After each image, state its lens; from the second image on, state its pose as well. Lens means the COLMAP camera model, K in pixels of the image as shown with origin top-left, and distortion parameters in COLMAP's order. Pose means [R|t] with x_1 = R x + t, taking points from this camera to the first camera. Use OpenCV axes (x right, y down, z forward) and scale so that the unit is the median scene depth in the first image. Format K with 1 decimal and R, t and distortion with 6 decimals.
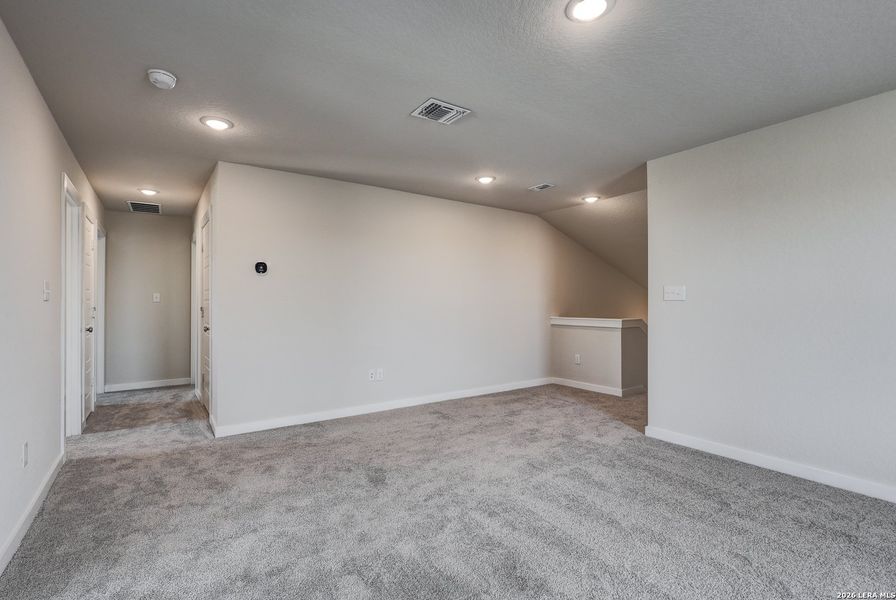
lens RADIAL K [[435.6, 0, 448.0], [0, 435.6, 300.0], [0, 0, 1]] dist [-0.000143, 0.000003]
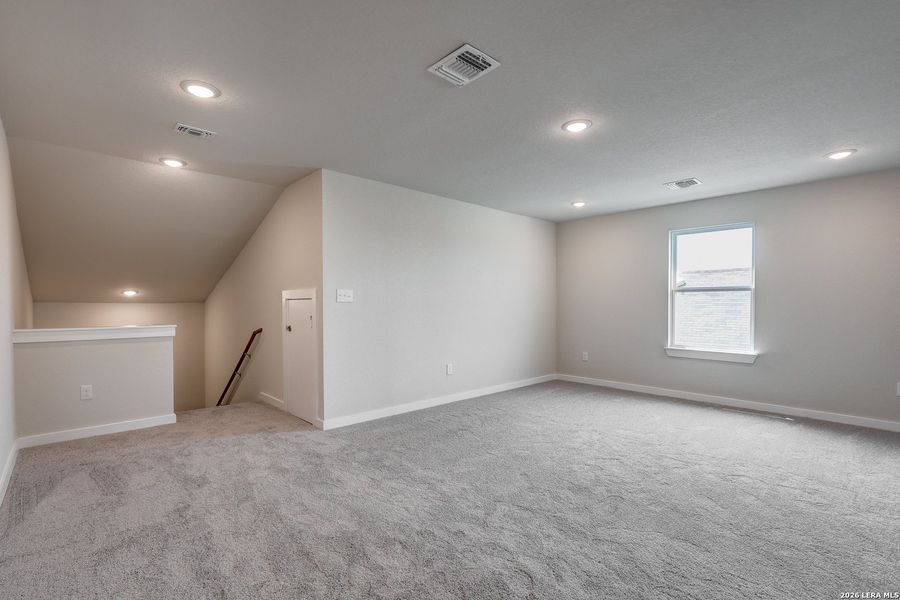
lens RADIAL K [[398.5, 0, 466.0], [0, 398.5, 305.9], [0, 0, 1]] dist [0.000046, 0.000007]
pose [[-0.145998, -0.002281, 0.989282, -0.520258], [-0.004441, 0.999989, 0.001650, 0.007928], [-0.989275, -0.004153, -0.146007, 0.767624]]
